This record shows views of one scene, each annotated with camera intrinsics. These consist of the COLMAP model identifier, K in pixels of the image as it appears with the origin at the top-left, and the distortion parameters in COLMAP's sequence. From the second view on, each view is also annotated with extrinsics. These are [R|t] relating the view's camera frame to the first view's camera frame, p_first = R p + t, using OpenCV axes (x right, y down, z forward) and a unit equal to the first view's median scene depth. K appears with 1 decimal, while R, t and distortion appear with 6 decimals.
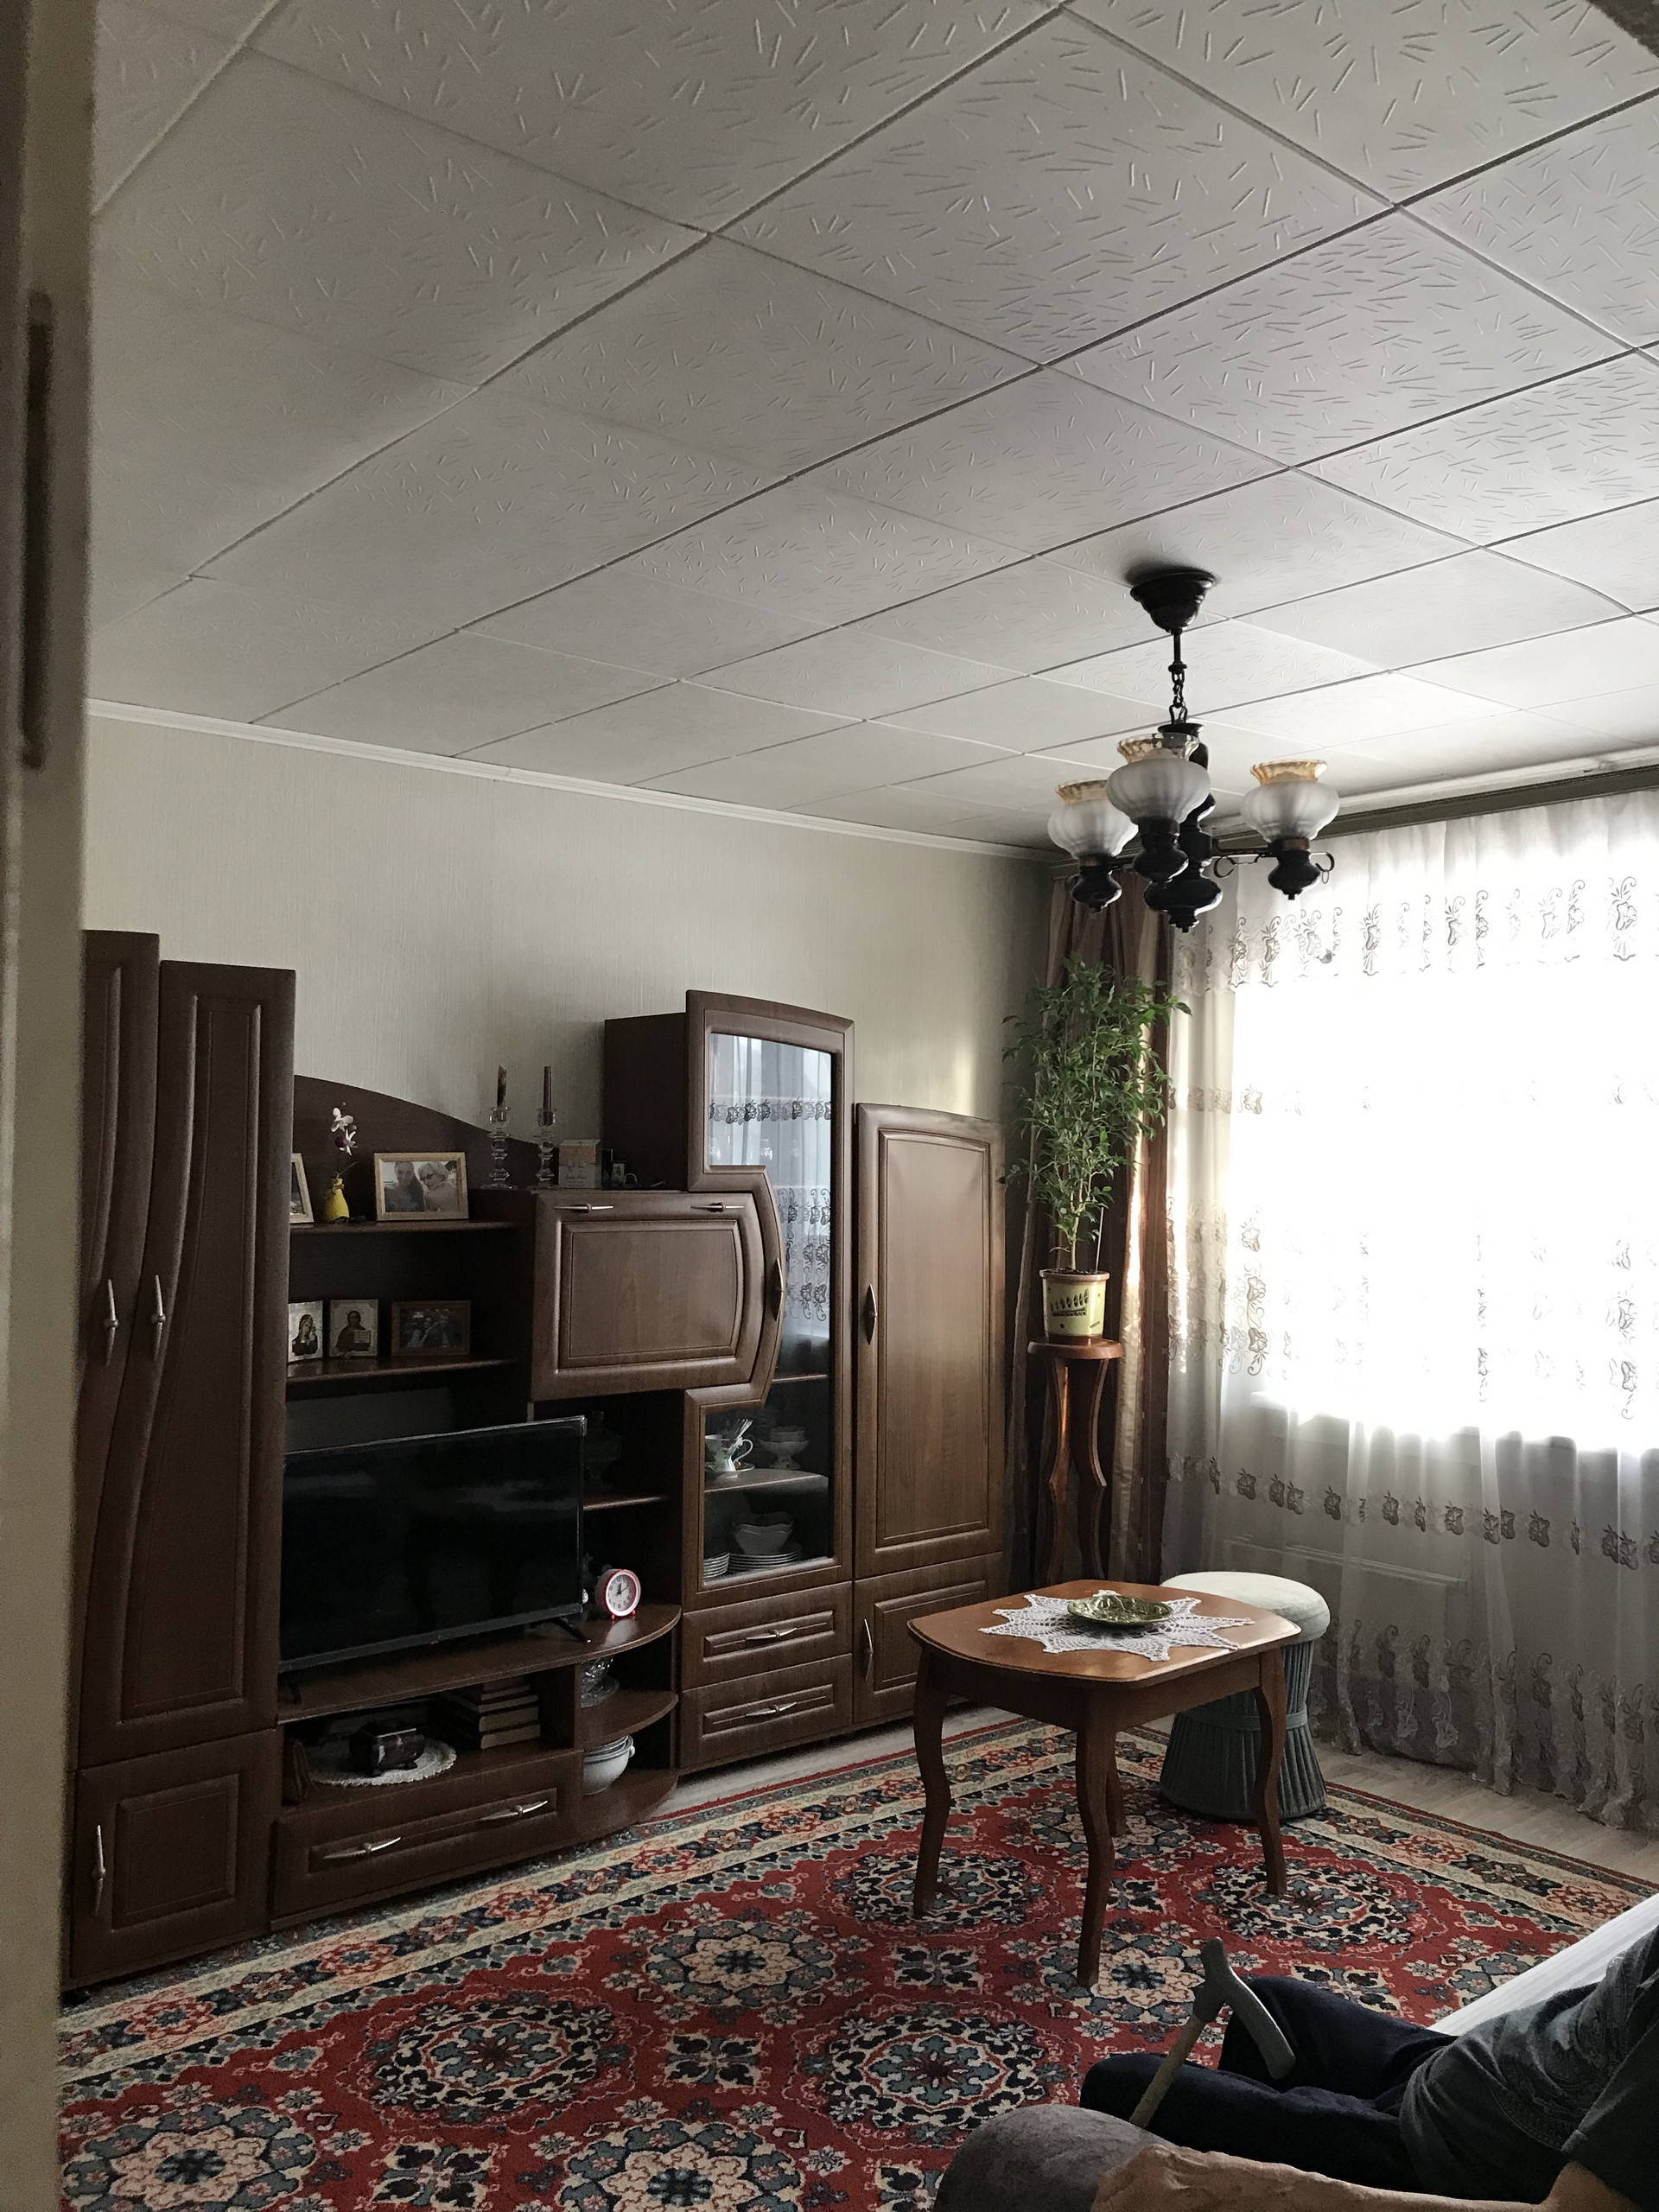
lens RADIAL K [[1829.7, 0, 829.5], [0, 1829.7, 1106.0], [0, 0, 1]] dist [0.012401, 0.055533]
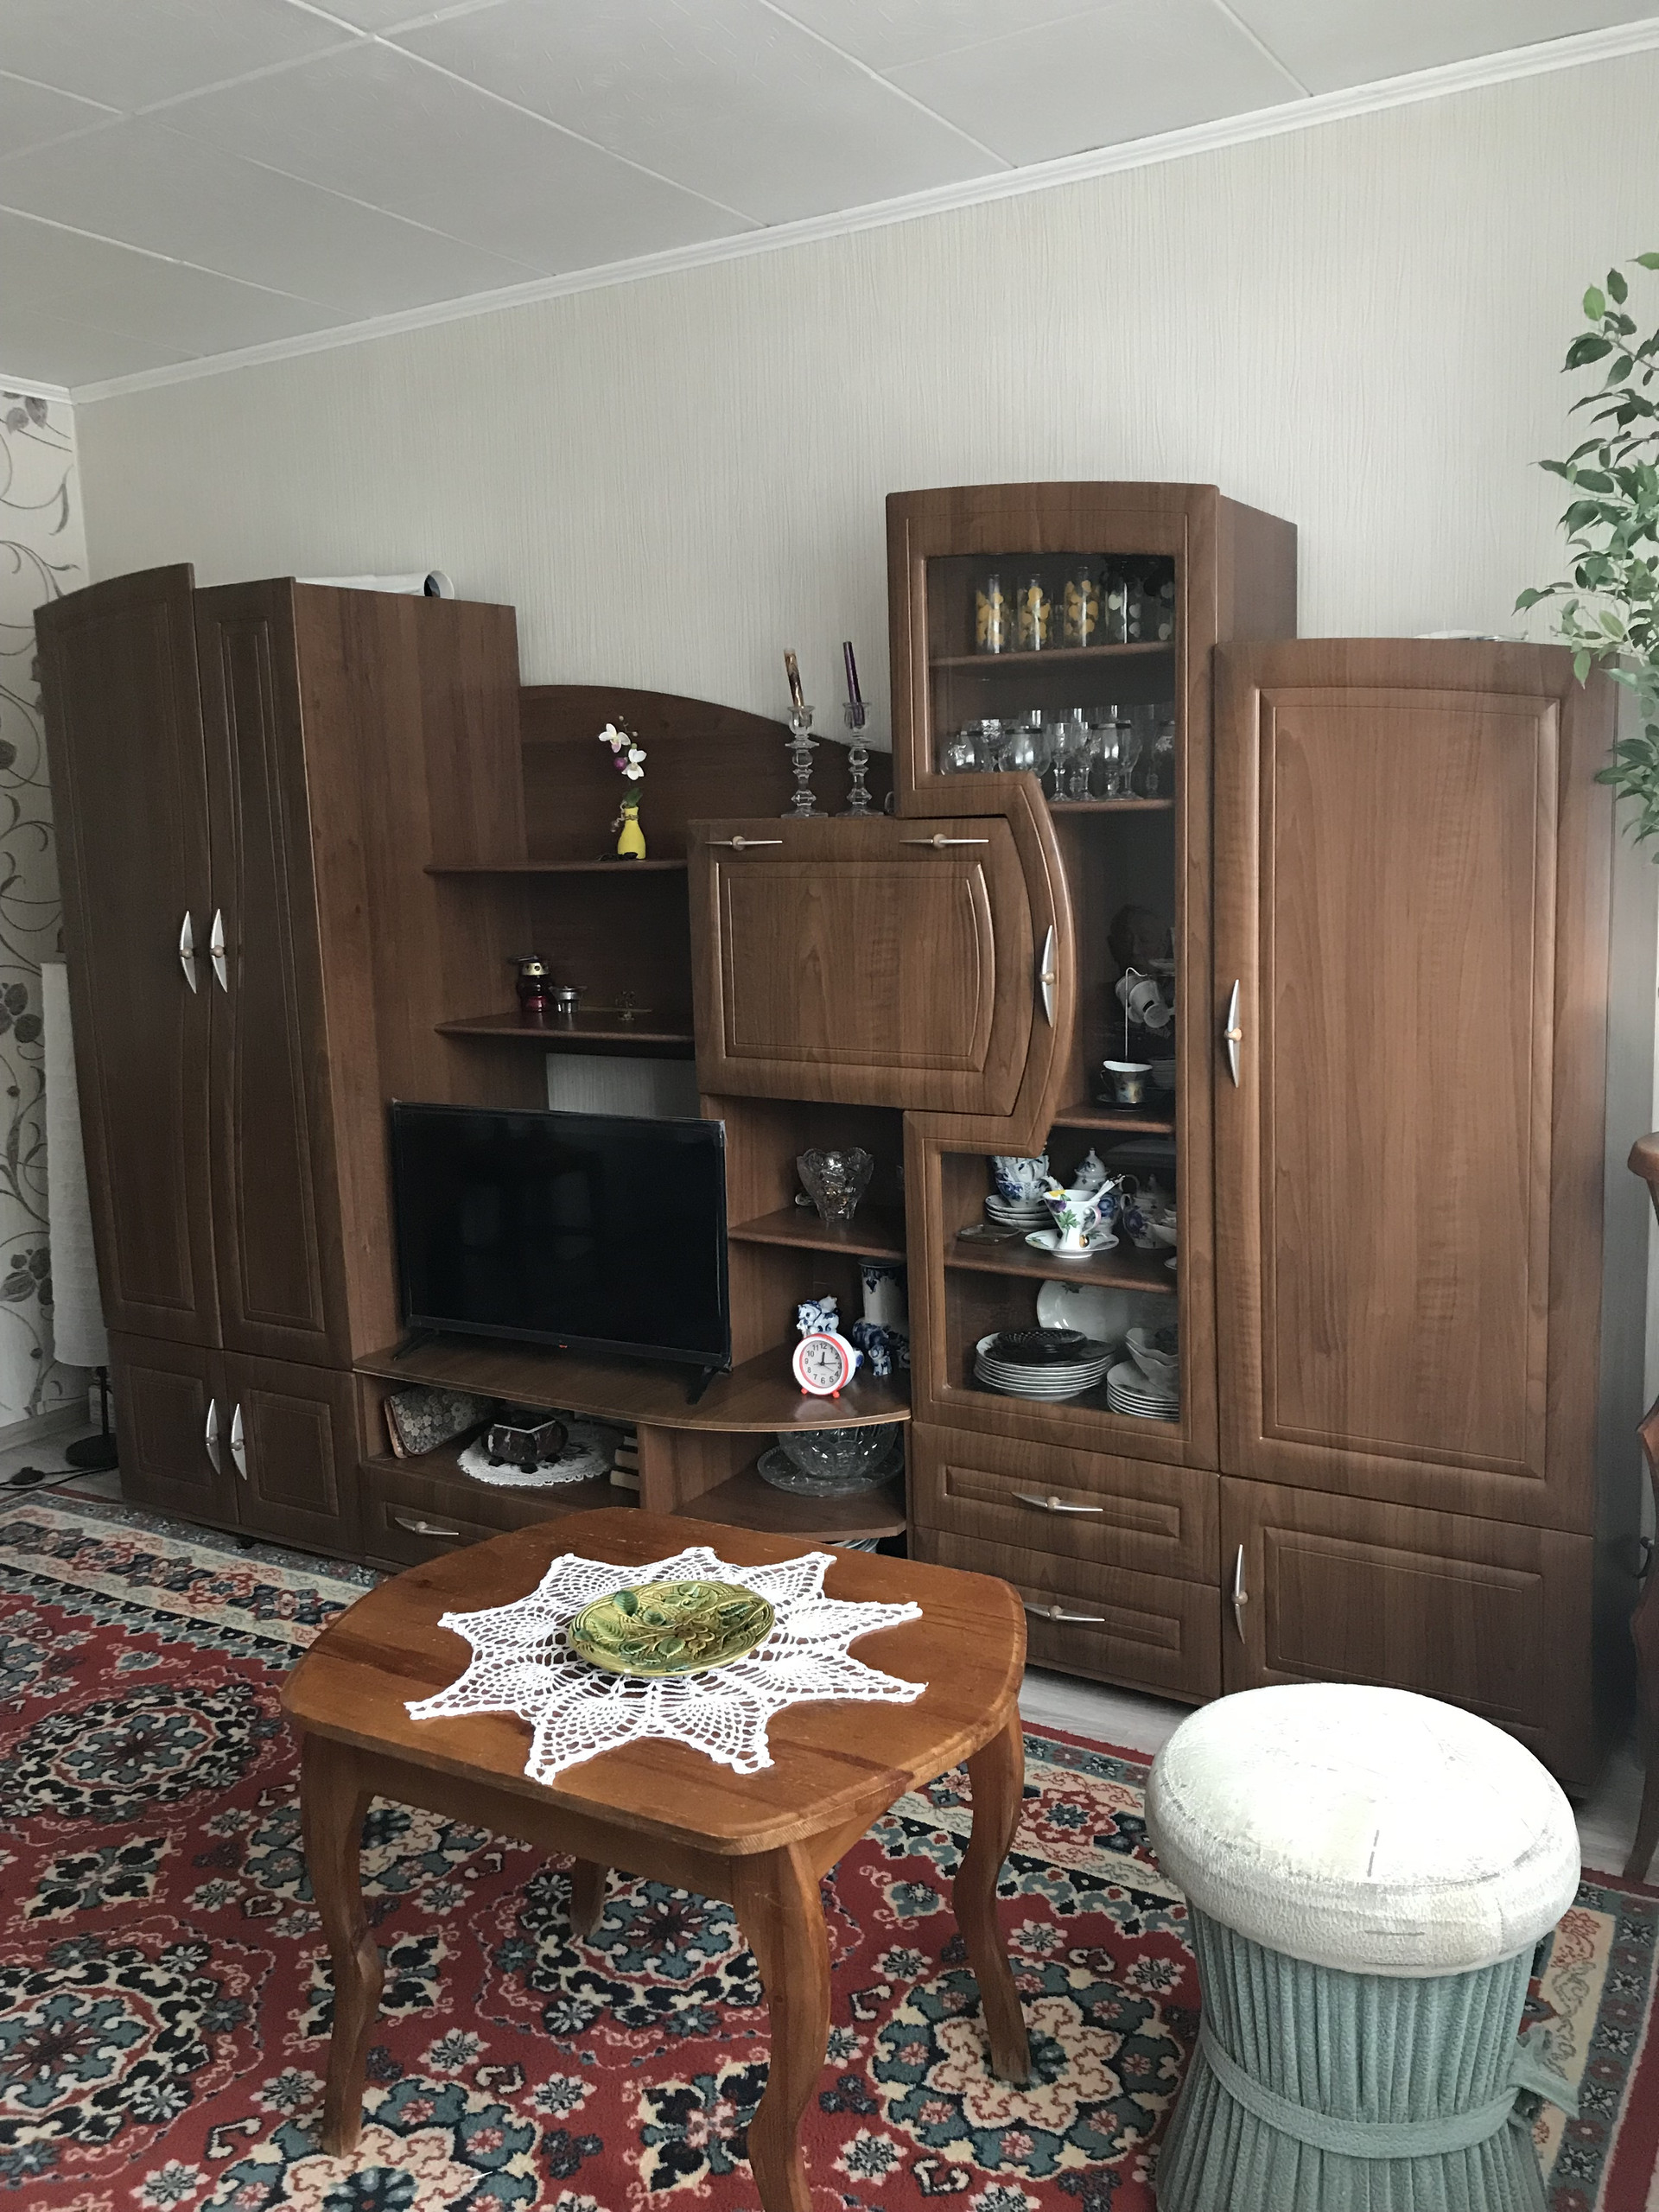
lens RADIAL K [[1793.7, 0, 812.4], [0, 1793.7, 1098.8], [0, 0, 1]] dist [0.089675, -0.109475]
pose [[0.316898, 0.133318, -0.939043, 0.633181], [0.062249, 0.985014, 0.160852, 0.048871], [0.946415, -0.109428, 0.303850, 0.904093]]
